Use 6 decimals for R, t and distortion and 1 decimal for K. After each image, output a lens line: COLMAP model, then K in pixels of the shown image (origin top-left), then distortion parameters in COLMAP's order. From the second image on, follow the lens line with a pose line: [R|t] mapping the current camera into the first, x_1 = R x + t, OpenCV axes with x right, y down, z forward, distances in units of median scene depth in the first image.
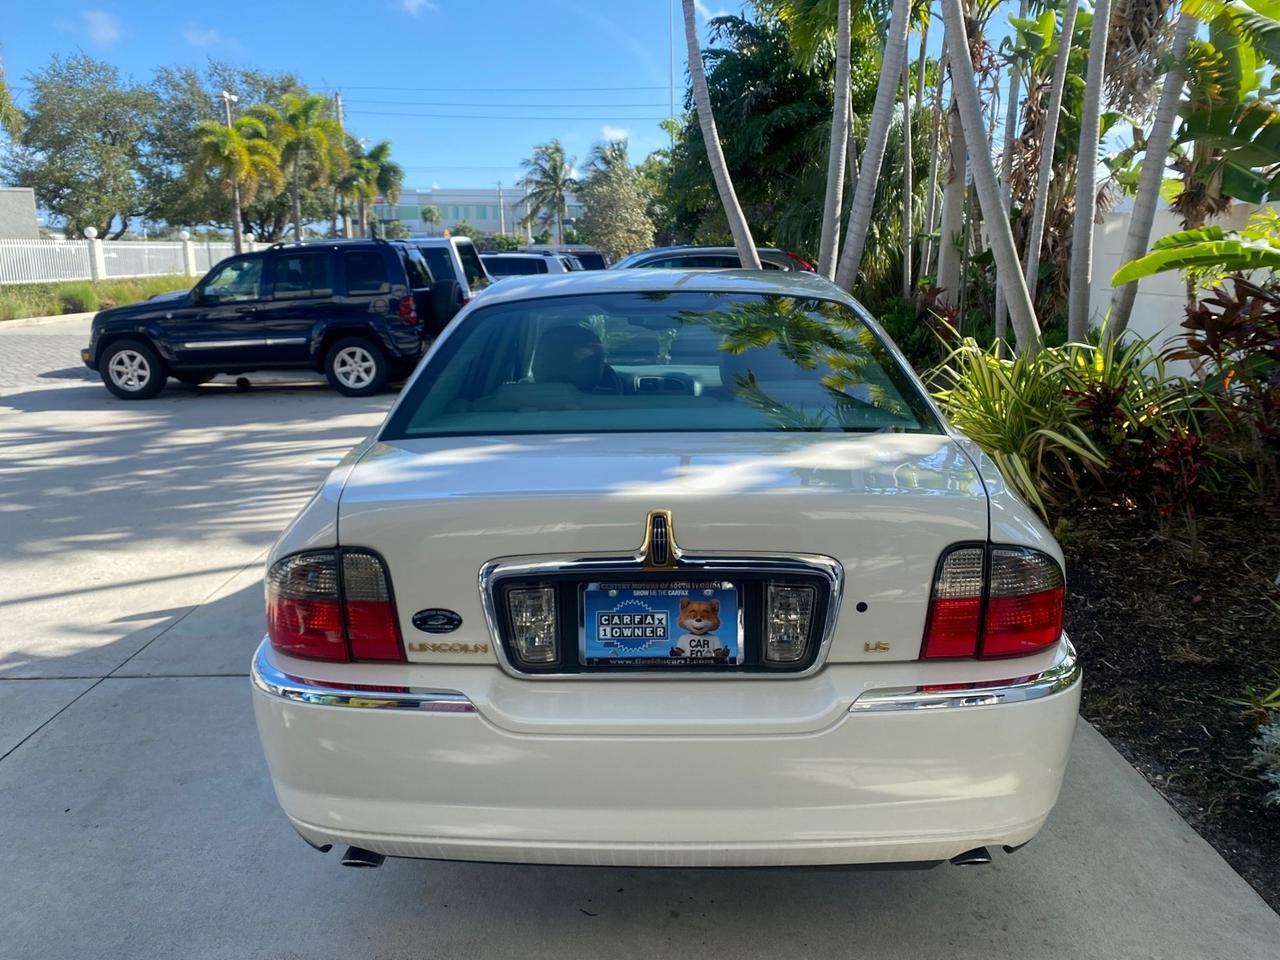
lens RADIAL K [[979.8, 0, 637.3], [0, 979.8, 476.9], [0, 0, 1]] dist [0.031553, -0.031497]
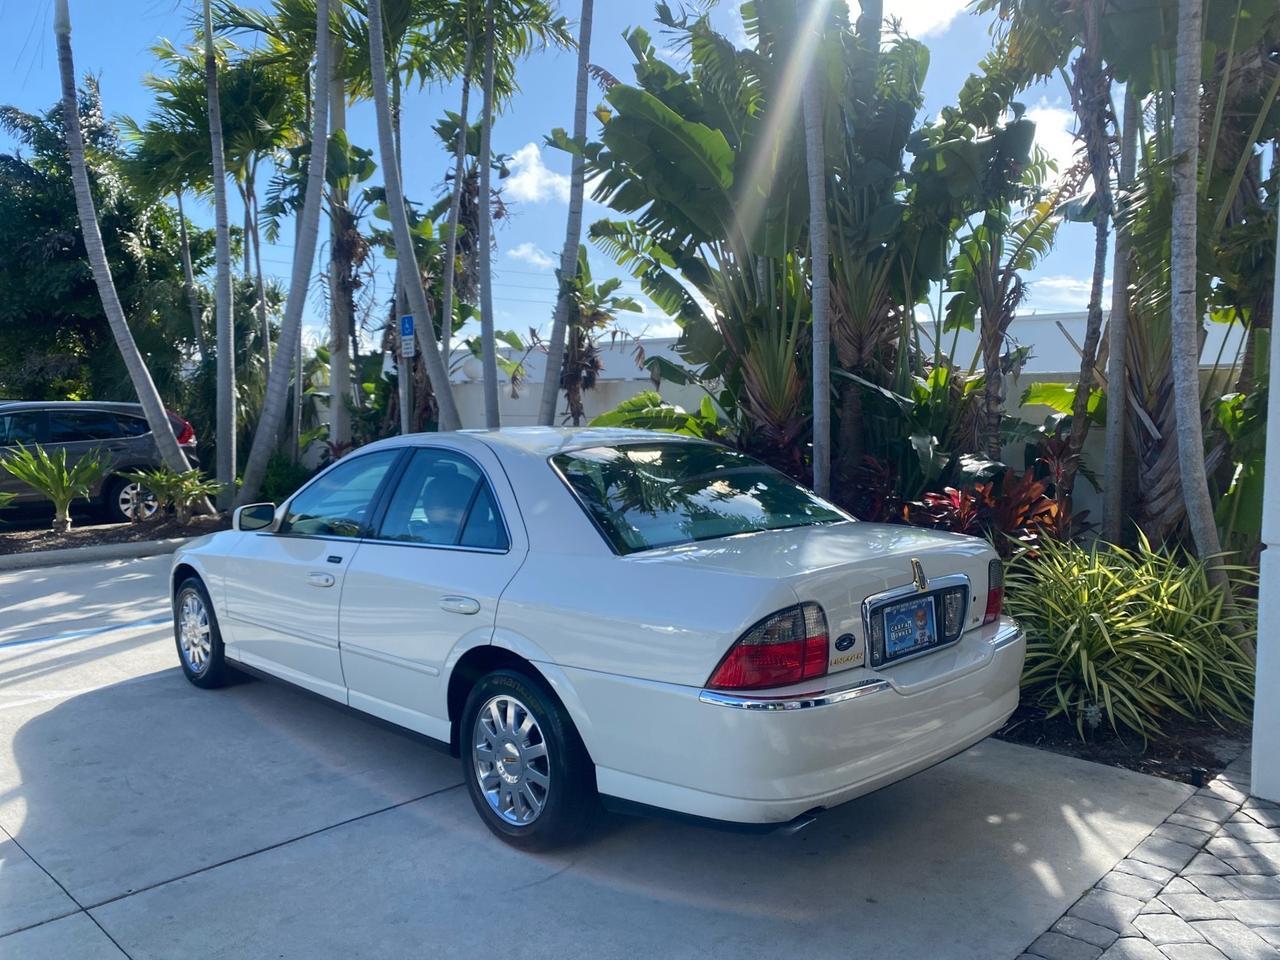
lens RADIAL K [[979.8, 0, 634.3], [0, 979.8, 488.0], [0, 0, 1]] dist [0.031553, -0.031497]
pose [[0.705014, -0.045338, 0.707742, -0.369771], [0.146433, 0.985756, -0.082721, -0.004786], [-0.693911, 0.161956, 0.701611, 0.016413]]
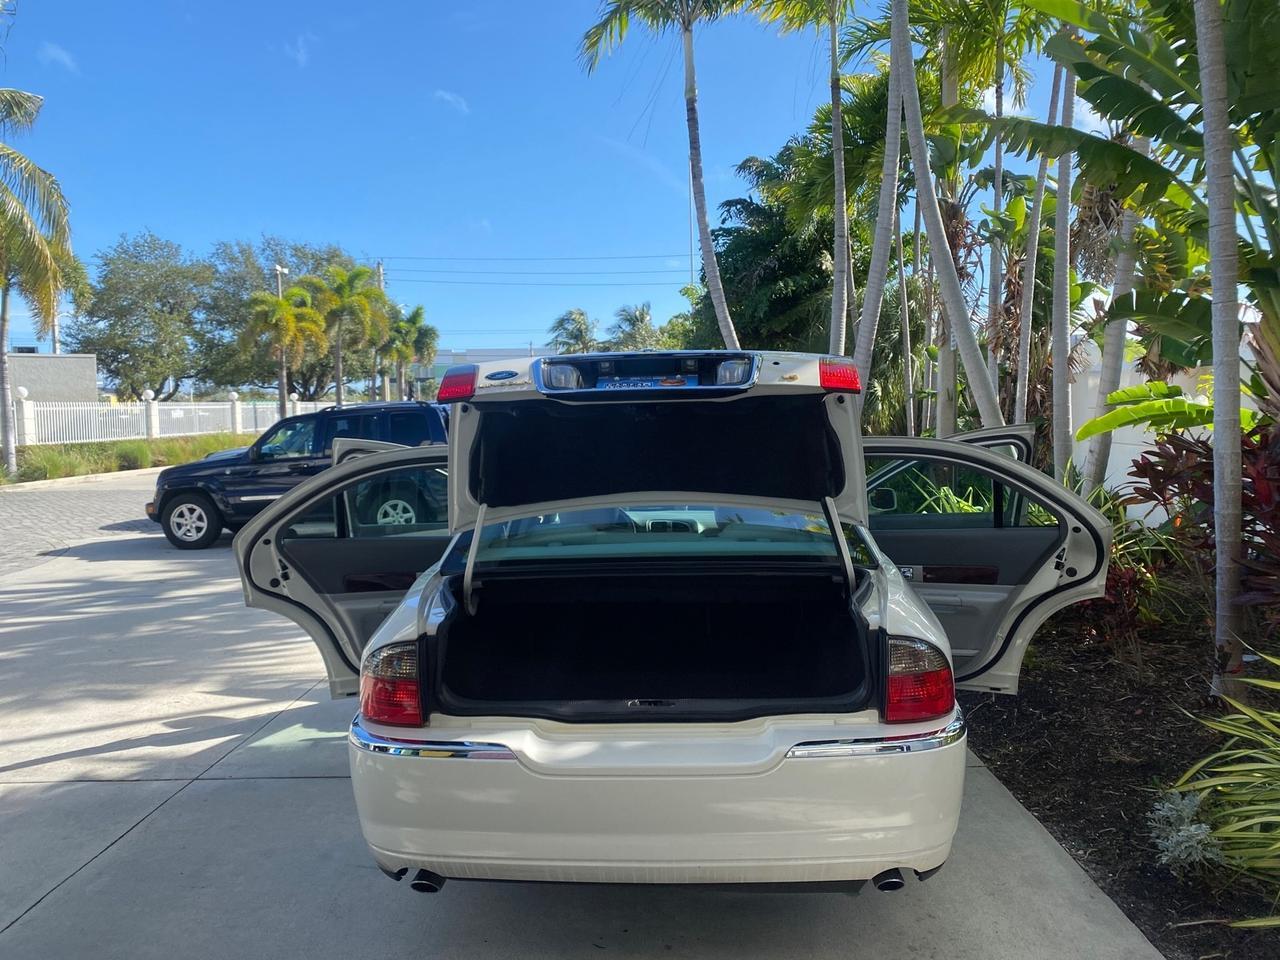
lens RADIAL K [[979.8, 0, 634.0], [0, 979.8, 474.9], [0, 0, 1]] dist [0.031553, -0.031497]
pose [[0.999519, -0.008248, -0.029896, 0.010489], [0.003574, 0.988198, -0.153142, 0.012643], [0.030806, 0.152961, 0.987752, -0.094683]]
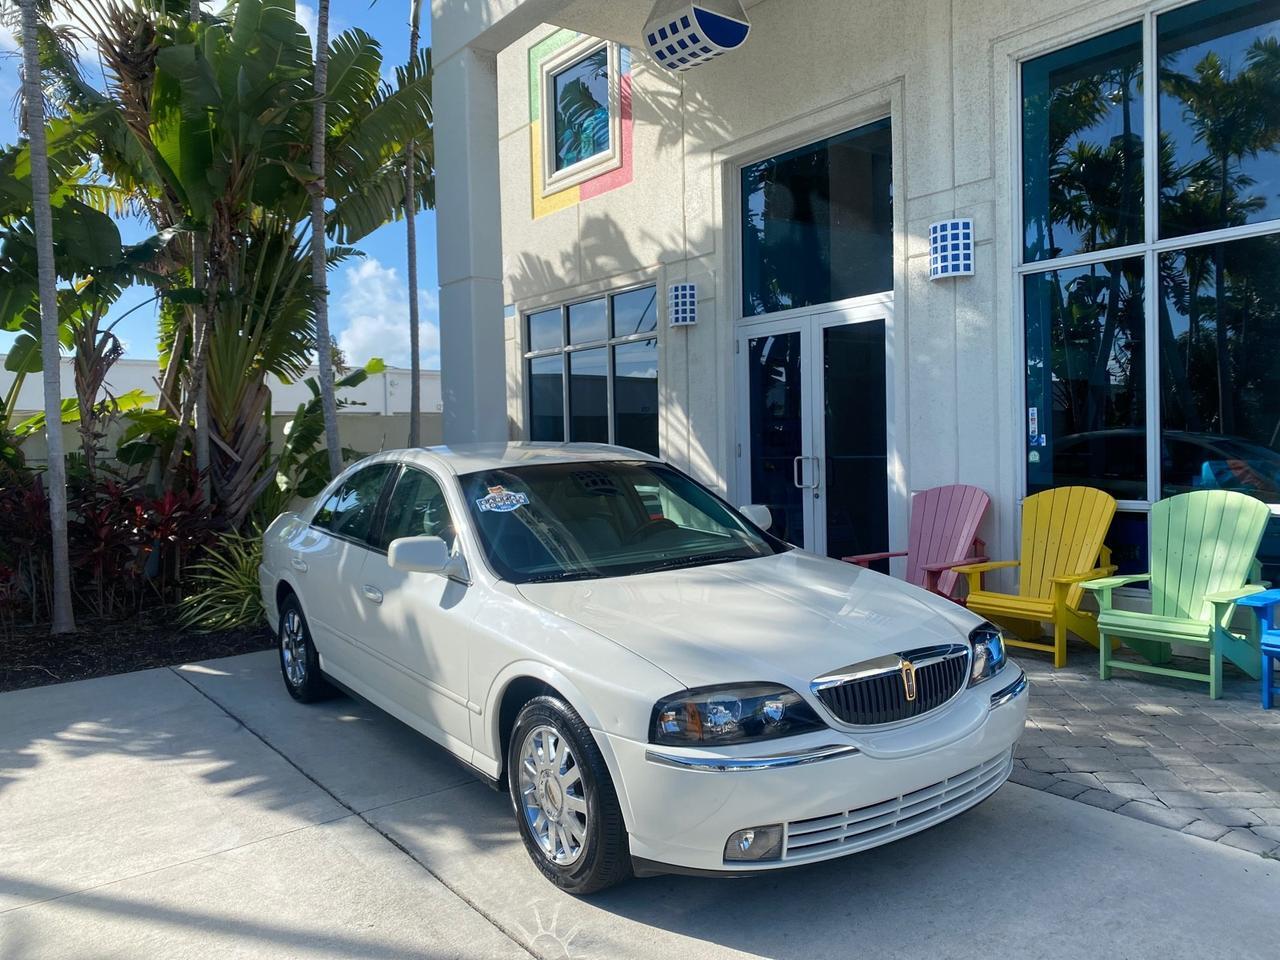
lens RADIAL K [[979.8, 0, 636.4], [0, 979.8, 482.1], [0, 0, 1]] dist [0.031553, -0.031497]
pose [[-0.599218, -0.010073, 0.800523, -0.748369], [0.201827, 0.965724, 0.163226, -0.123830], [-0.774728, 0.259375, -0.576646, 0.608871]]
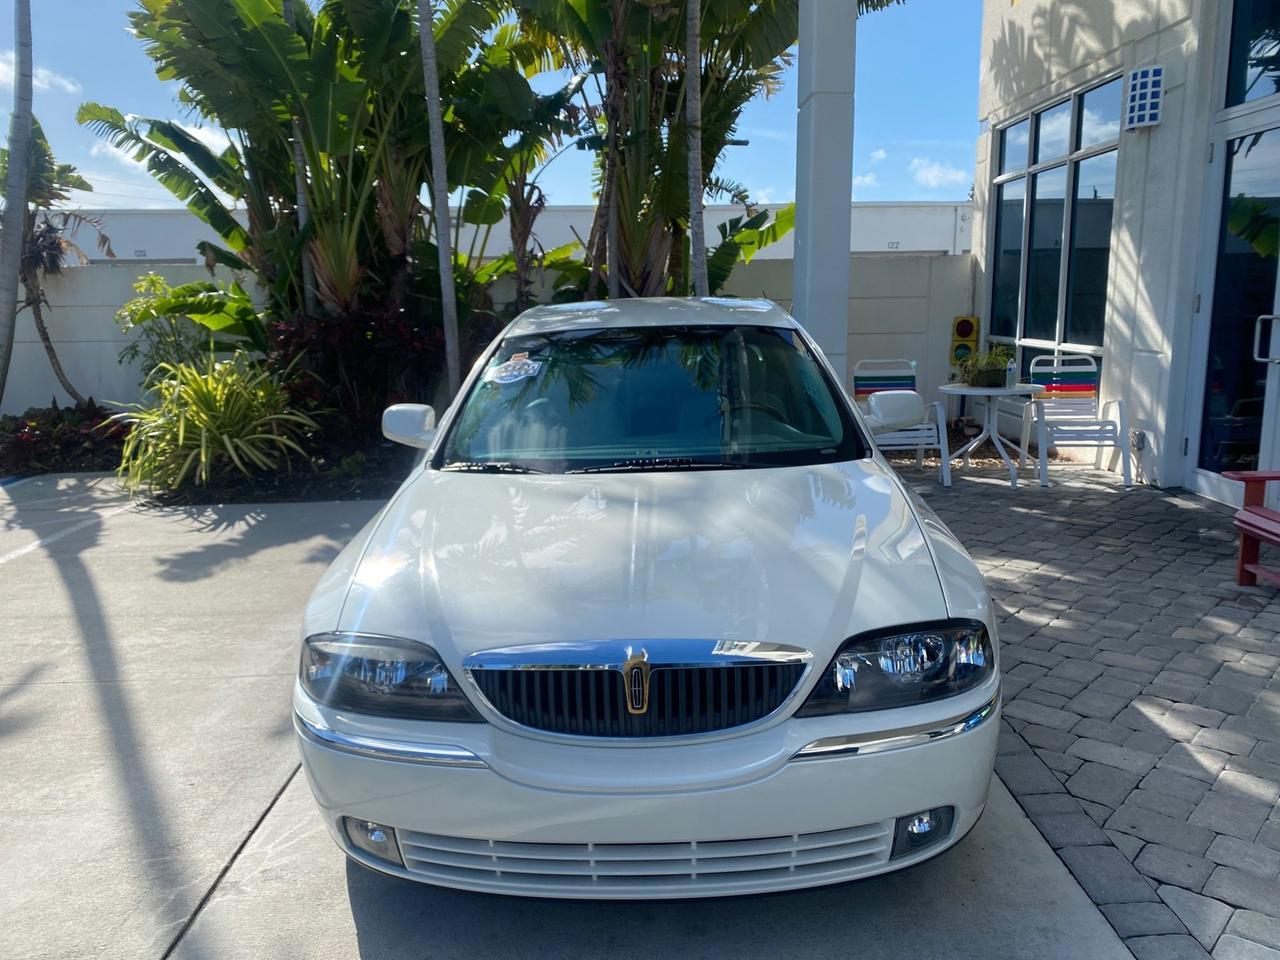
lens RADIAL K [[979.8, 0, 640.2], [0, 979.8, 483.7], [0, 0, 1]] dist [0.031553, -0.031497]
pose [[0.000375, -0.182753, 0.983159, -0.746677], [0.234427, 0.955778, 0.177574, -0.057344], [-0.972134, 0.230413, 0.043201, 0.284860]]
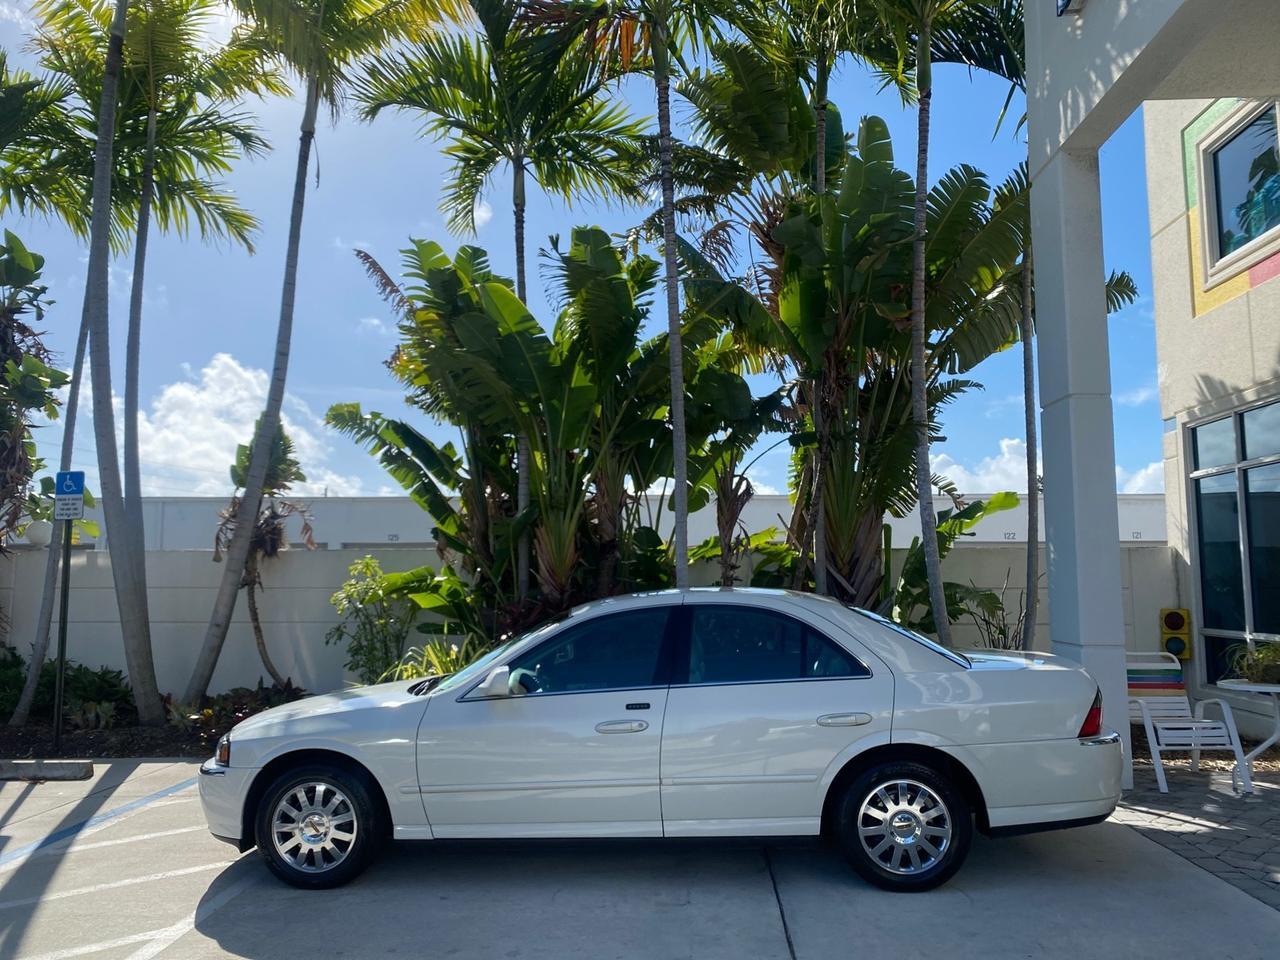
lens RADIAL K [[979.8, 0, 642.9], [0, 979.8, 475.4], [0, 0, 1]] dist [0.031553, -0.031497]
pose [[0.053499, 0.113148, 0.992137, -0.743507], [0.223388, 0.967023, -0.122330, -0.101794], [-0.973260, 0.228176, 0.026459, 0.473869]]
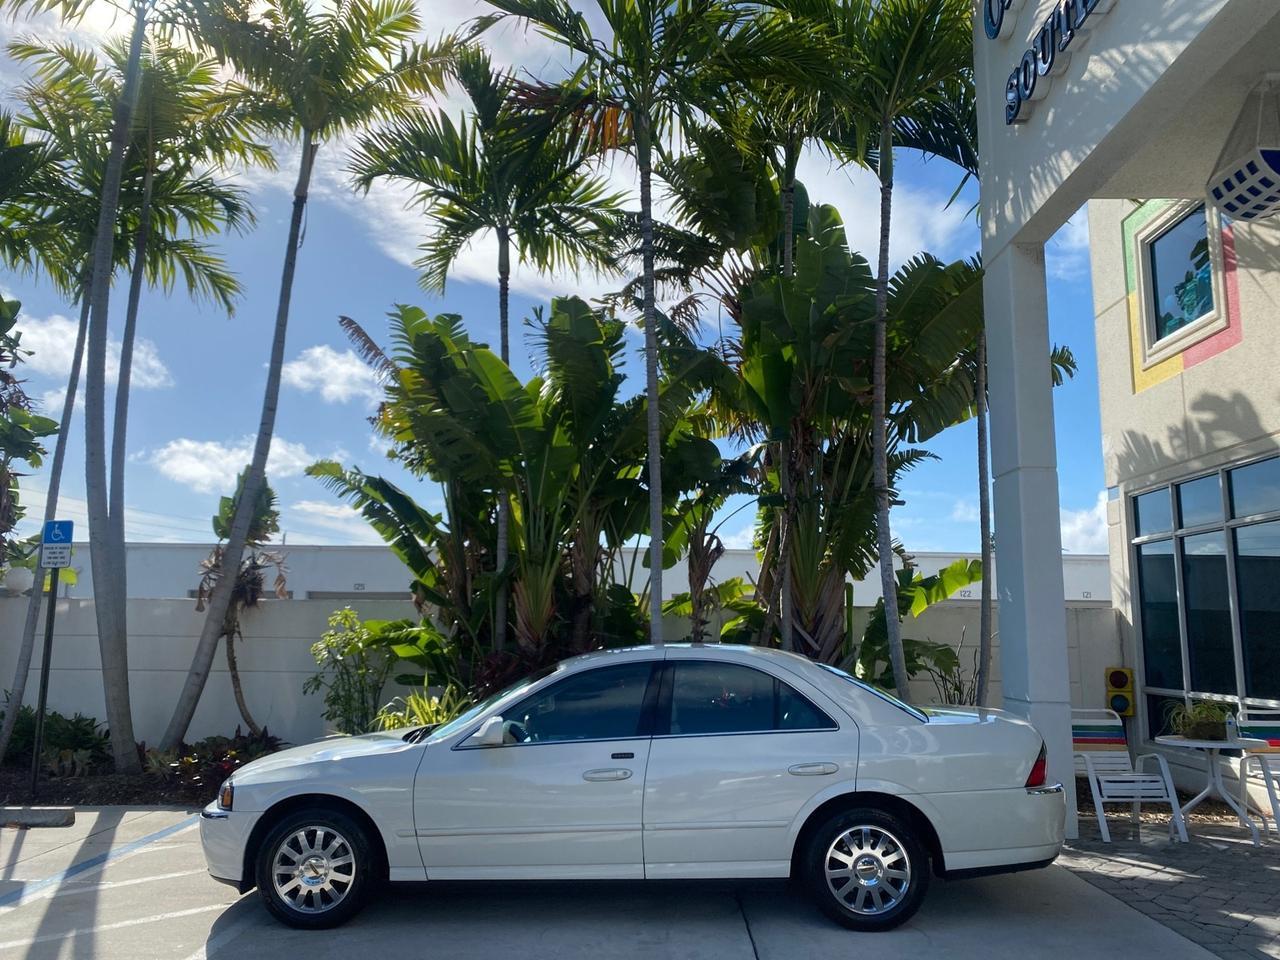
lens RADIAL K [[979.8, 0, 642.0], [0, 979.8, 476.1], [0, 0, 1]] dist [0.031553, -0.031497]
pose [[0.012625, 0.163511, 0.986461, -0.802108], [0.211983, 0.963677, -0.162448, -0.109092], [-0.977192, 0.211164, -0.022495, 0.489125]]
